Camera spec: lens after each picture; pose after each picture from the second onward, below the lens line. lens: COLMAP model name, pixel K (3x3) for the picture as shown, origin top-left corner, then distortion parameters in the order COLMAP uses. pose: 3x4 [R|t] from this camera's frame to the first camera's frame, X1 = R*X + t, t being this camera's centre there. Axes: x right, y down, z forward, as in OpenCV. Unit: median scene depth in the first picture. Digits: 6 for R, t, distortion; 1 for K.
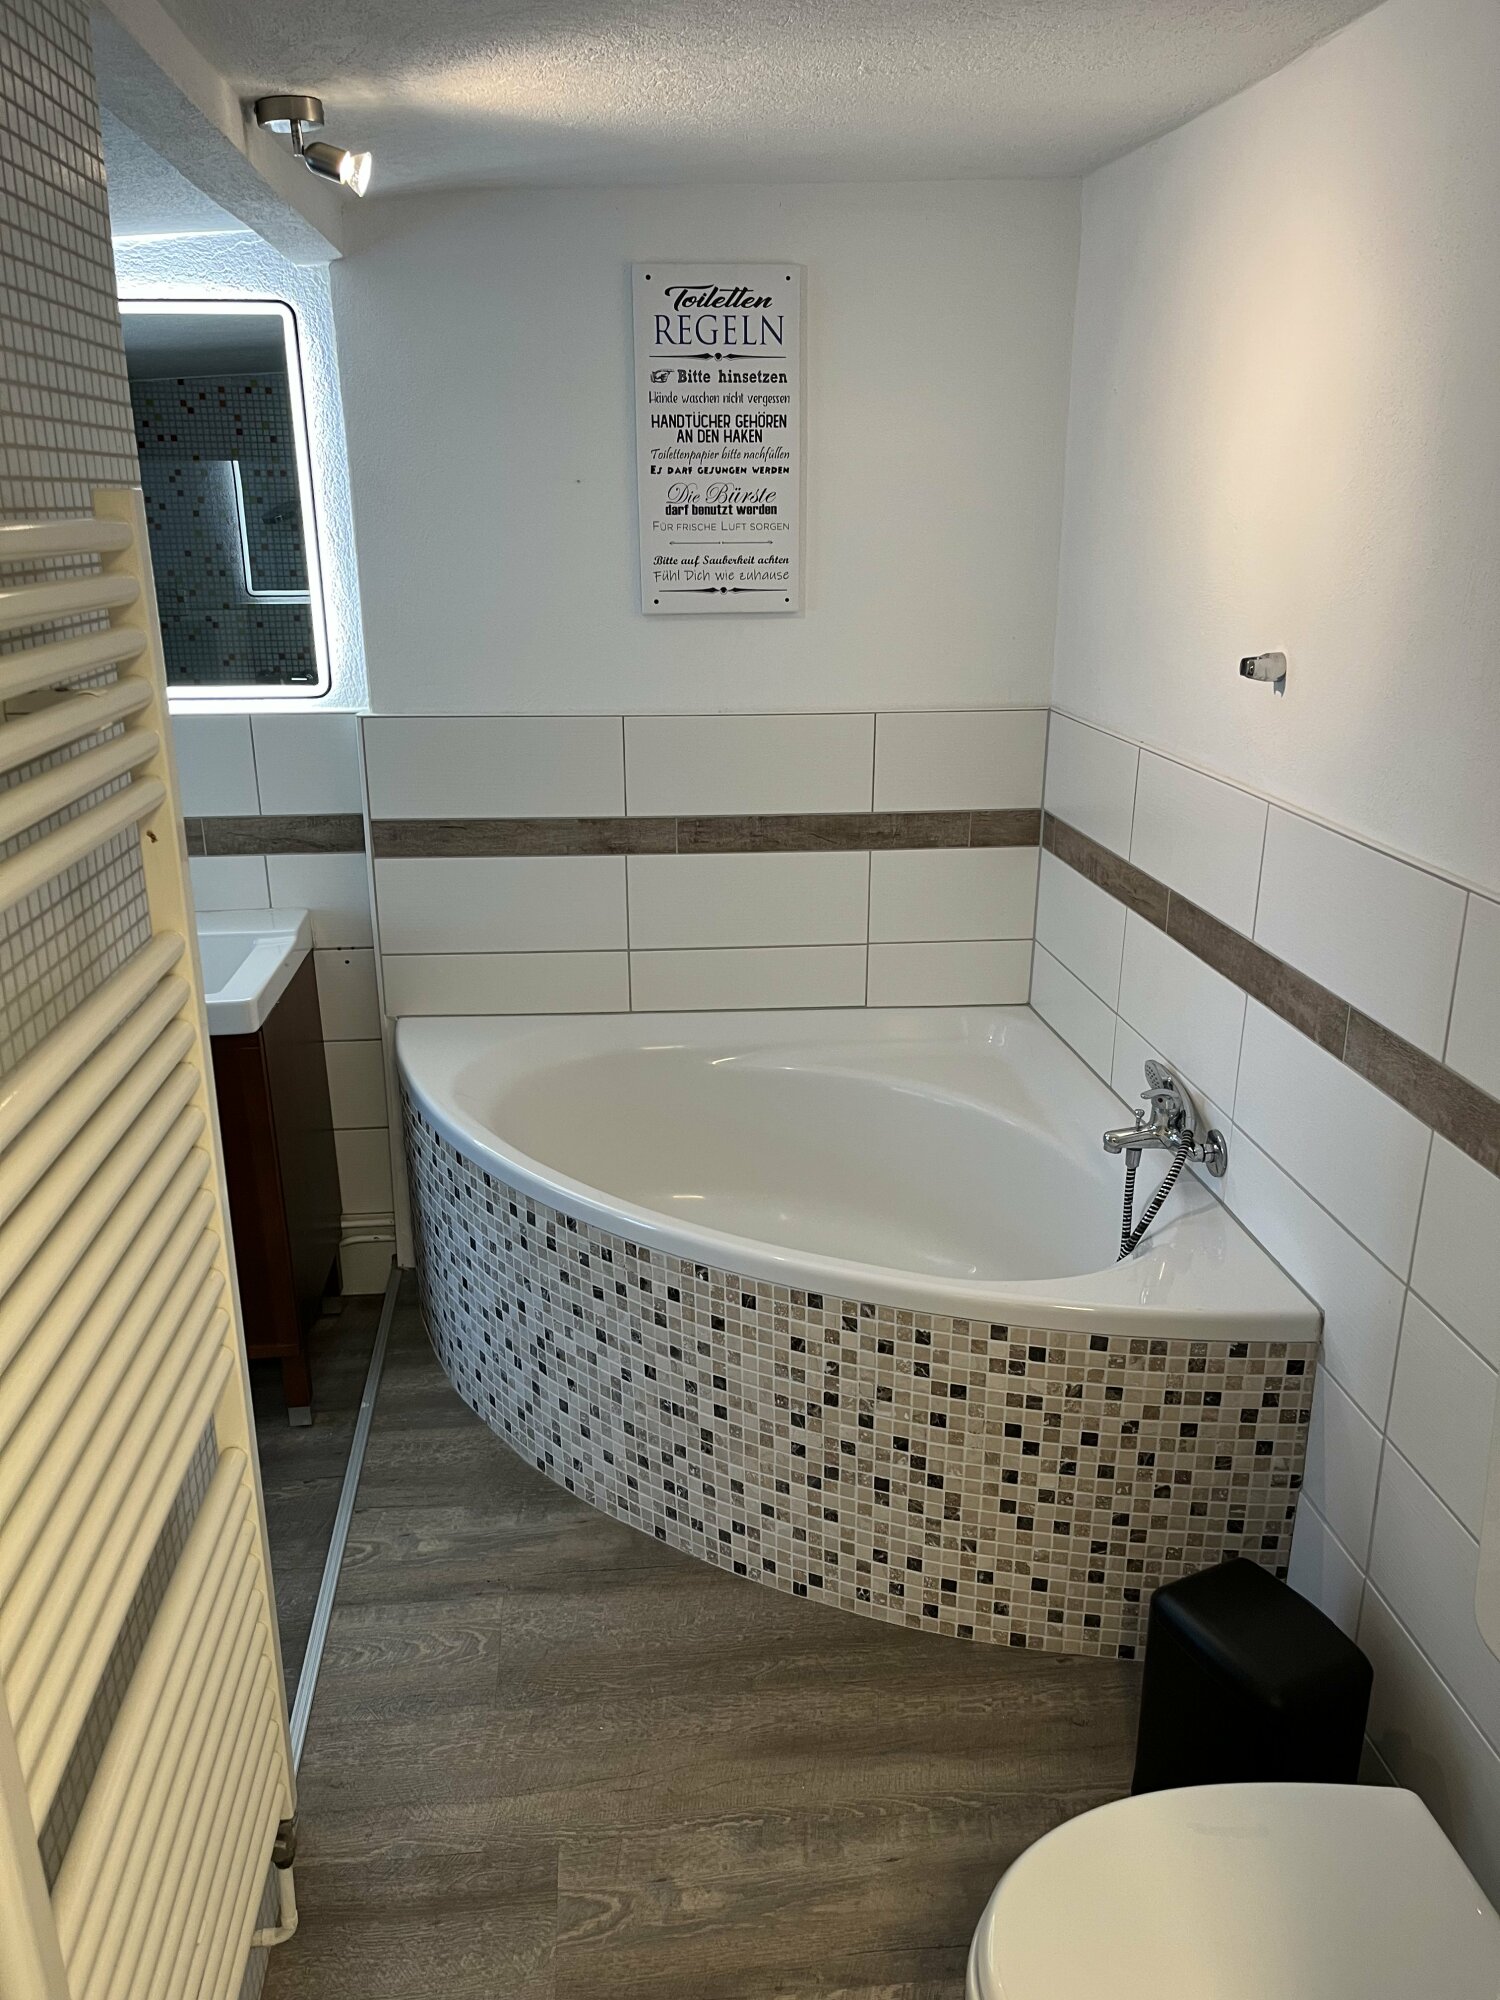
lens RADIAL K [[1504.5, 0, 740.2], [0, 1504.5, 1000.6], [0, 0, 1]] dist [0.069874, -0.092110]
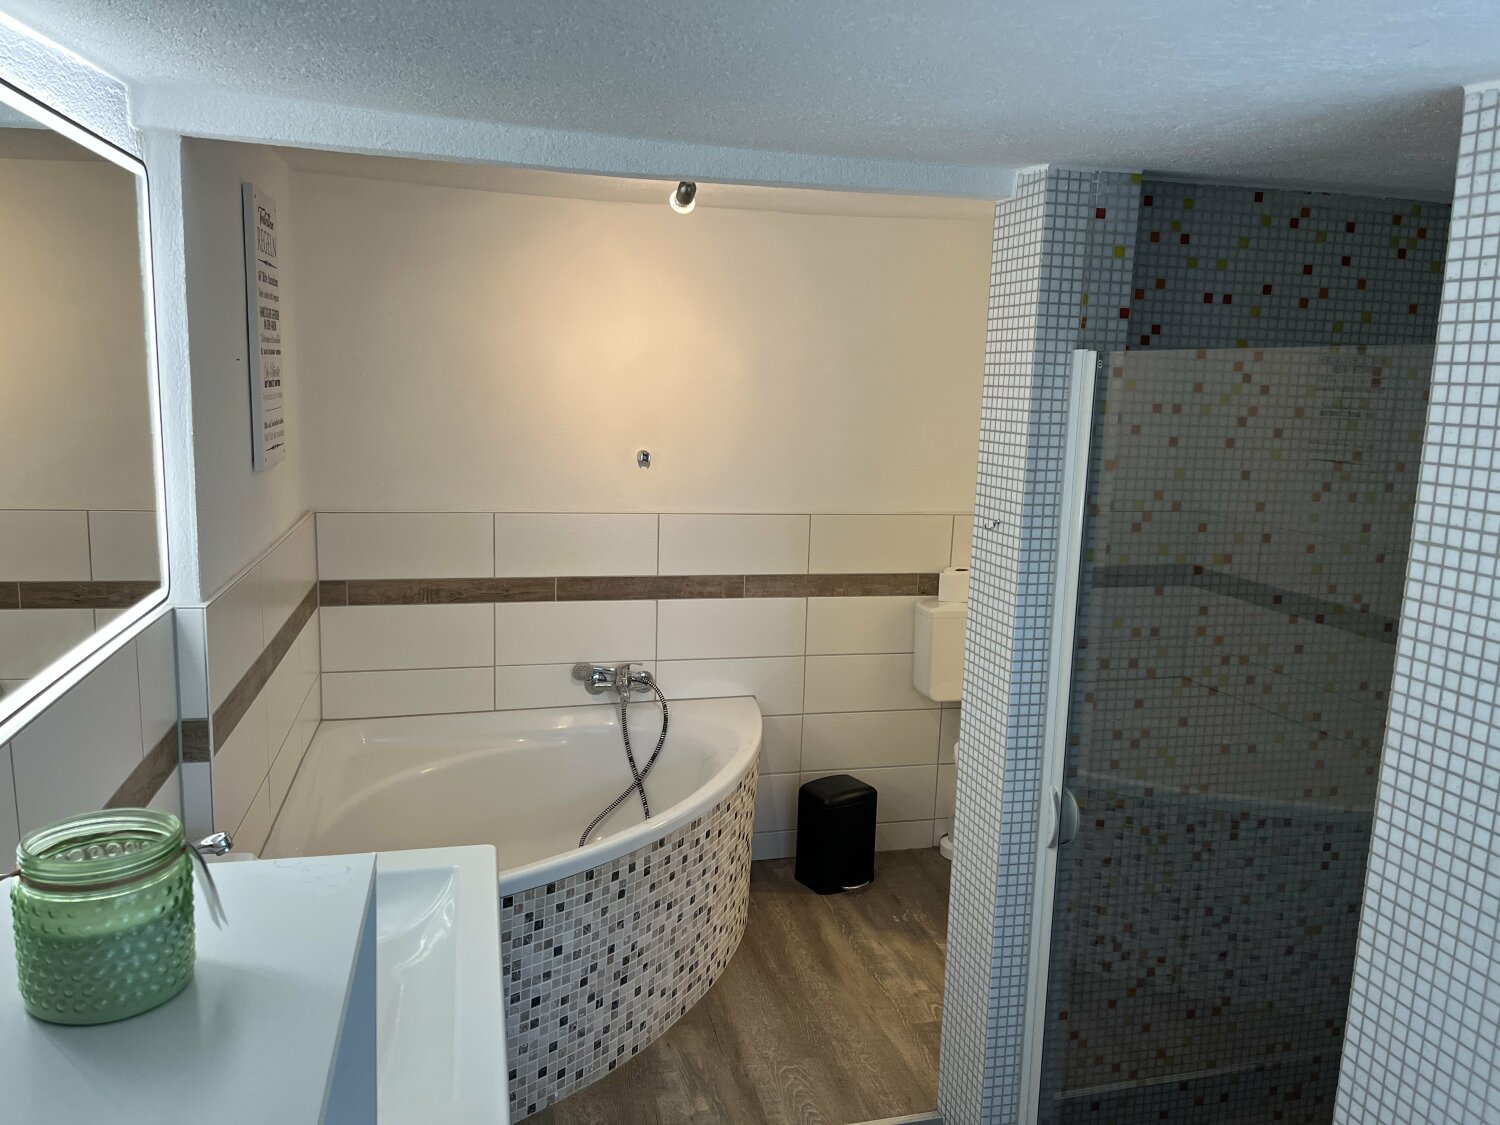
lens RADIAL K [[1128.4, 0, 745.2], [0, 1128.4, 564.2], [0, 0, 1]] dist [0.069874, -0.092110]
pose [[-0.135101, -0.162704, 0.977382, -0.973540], [0.284874, 0.938398, 0.195592, -0.256926], [-0.948997, 0.304855, -0.080428, 0.749800]]
